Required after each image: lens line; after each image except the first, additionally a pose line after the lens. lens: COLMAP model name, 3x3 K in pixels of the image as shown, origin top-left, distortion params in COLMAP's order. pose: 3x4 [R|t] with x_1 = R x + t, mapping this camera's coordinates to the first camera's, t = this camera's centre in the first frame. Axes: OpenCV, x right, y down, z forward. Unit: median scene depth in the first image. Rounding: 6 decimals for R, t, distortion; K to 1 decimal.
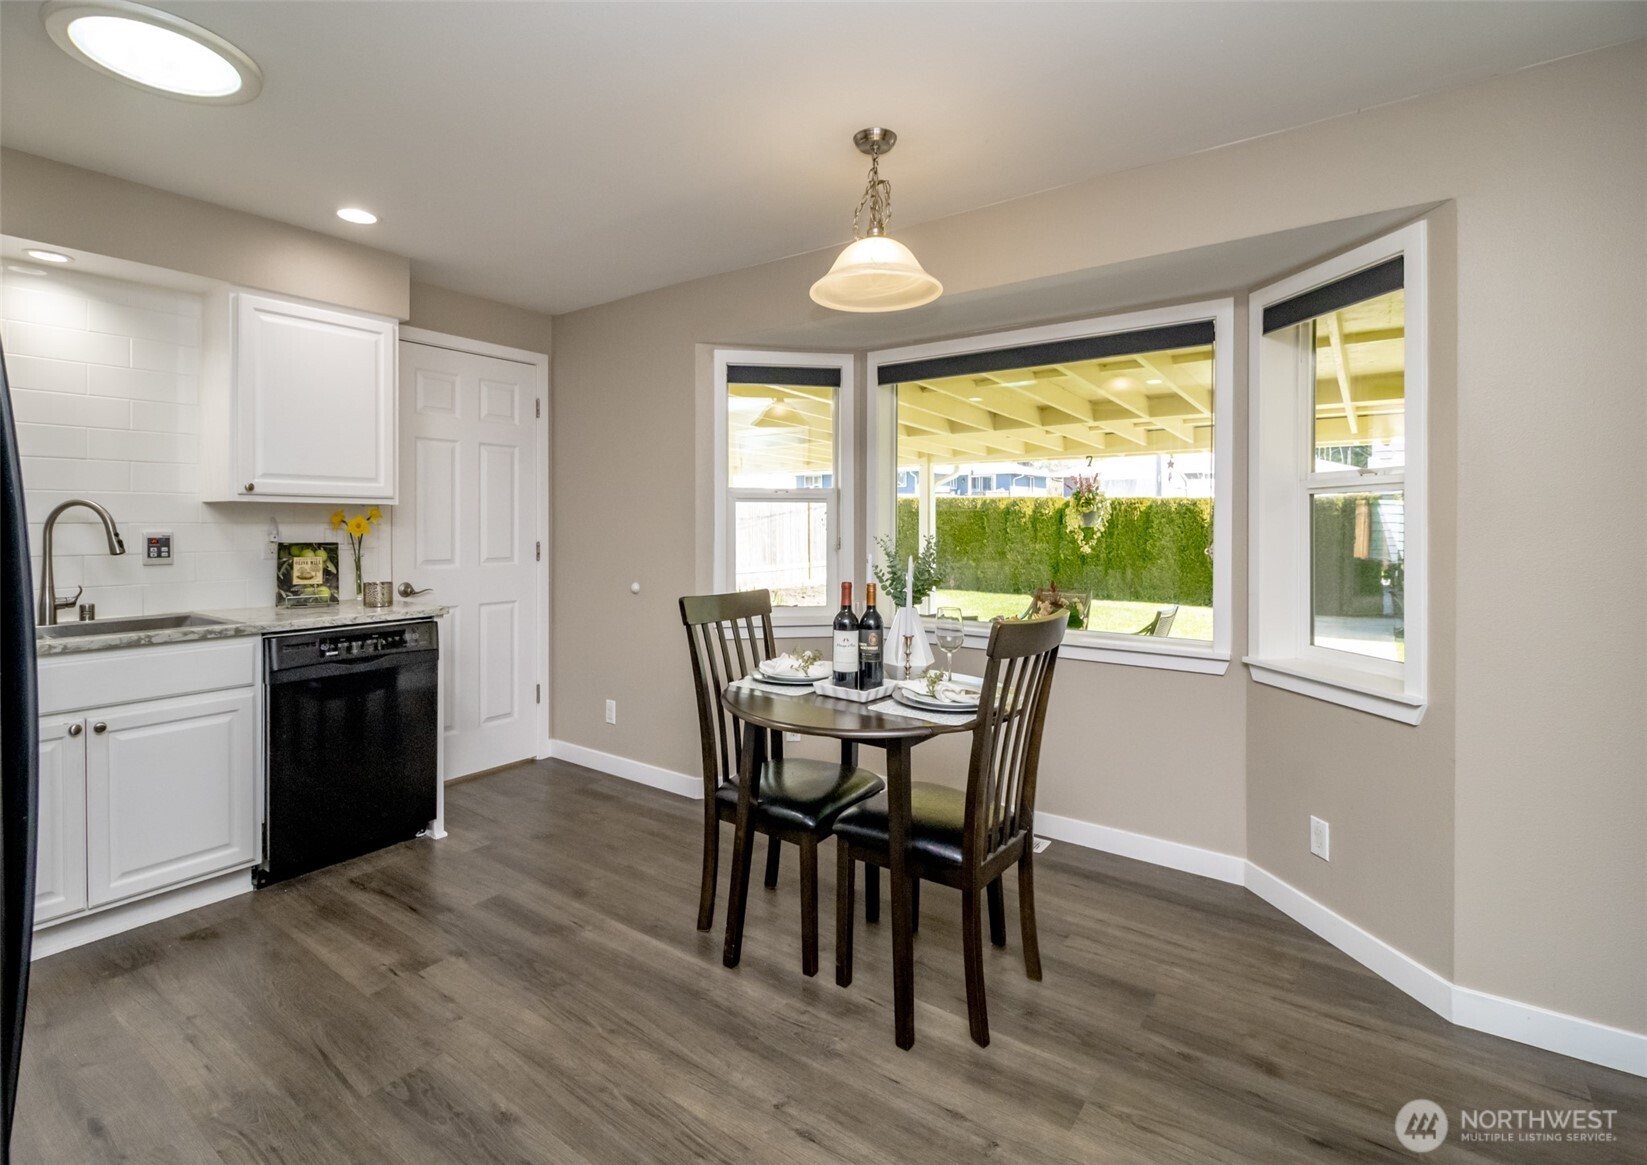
lens RADIAL K [[766.1, 0, 823.4], [0, 766.1, 521.5], [0, 0, 1]] dist [-0.000799, -0.000171]
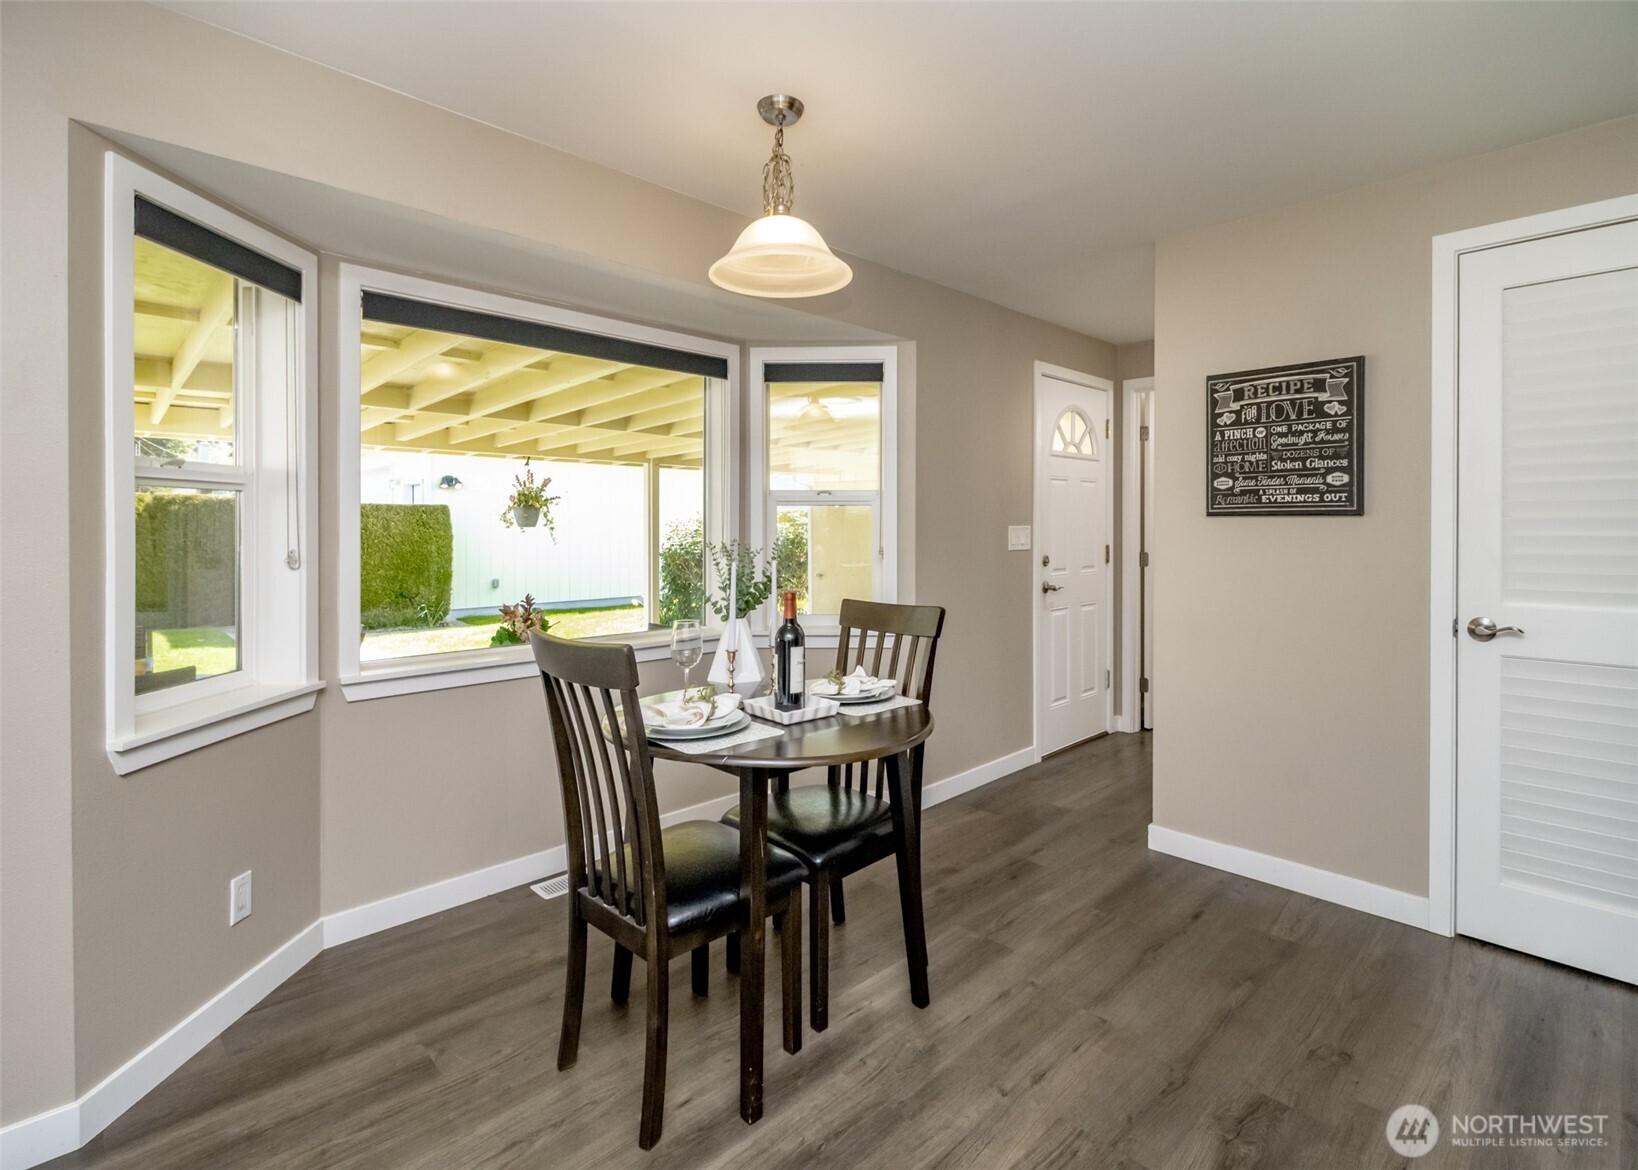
lens RADIAL K [[770.4, 0, 818.3], [0, 770.4, 531.4], [0, 0, 1]] dist [-0.001952, -0.000855]
pose [[0.182450, -0.006975, 0.983190, -0.654502], [-0.001698, 0.999971, 0.007409, -0.000377], [-0.983214, -0.003022, 0.182433, 0.619901]]
